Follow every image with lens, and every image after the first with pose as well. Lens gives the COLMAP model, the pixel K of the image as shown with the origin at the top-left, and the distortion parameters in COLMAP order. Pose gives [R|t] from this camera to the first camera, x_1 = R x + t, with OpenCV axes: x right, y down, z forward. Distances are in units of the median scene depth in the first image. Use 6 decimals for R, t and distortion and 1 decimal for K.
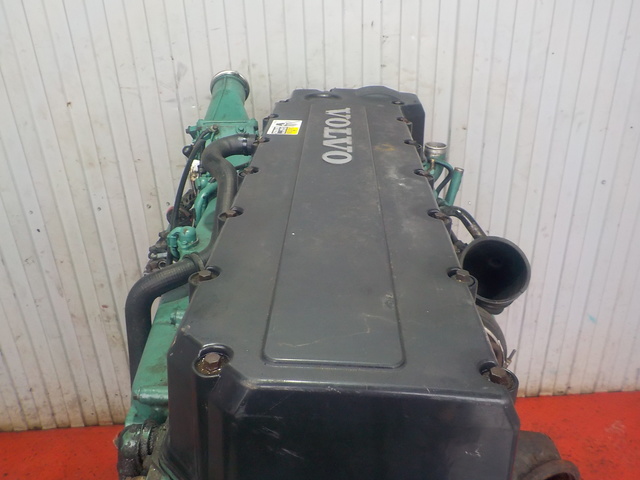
lens RADIAL K [[612.0, 0, 321.5], [0, 612.0, 239.9], [0, 0, 1]] dist [0.016266, 0.015726]
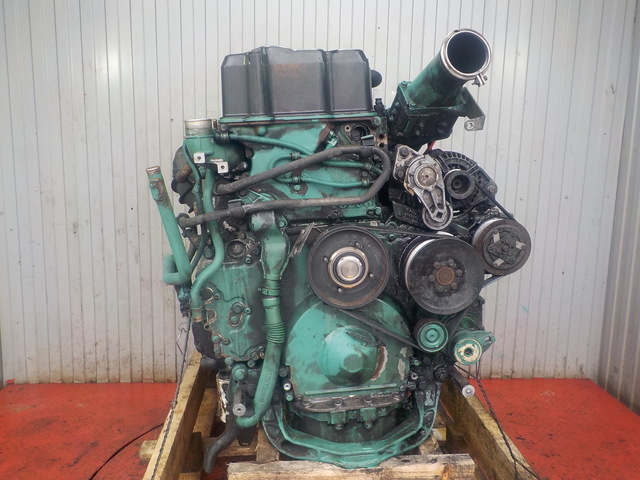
lens RADIAL K [[612.0, 0, 321.5], [0, 612.0, 239.9], [0, 0, 1]] dist [0.016266, 0.015726]
pose [[0.998380, 0.051386, 0.024442, -0.045001], [-0.040897, 0.946648, -0.319665, 0.429248], [-0.039564, 0.318148, 0.947215, -0.302220]]
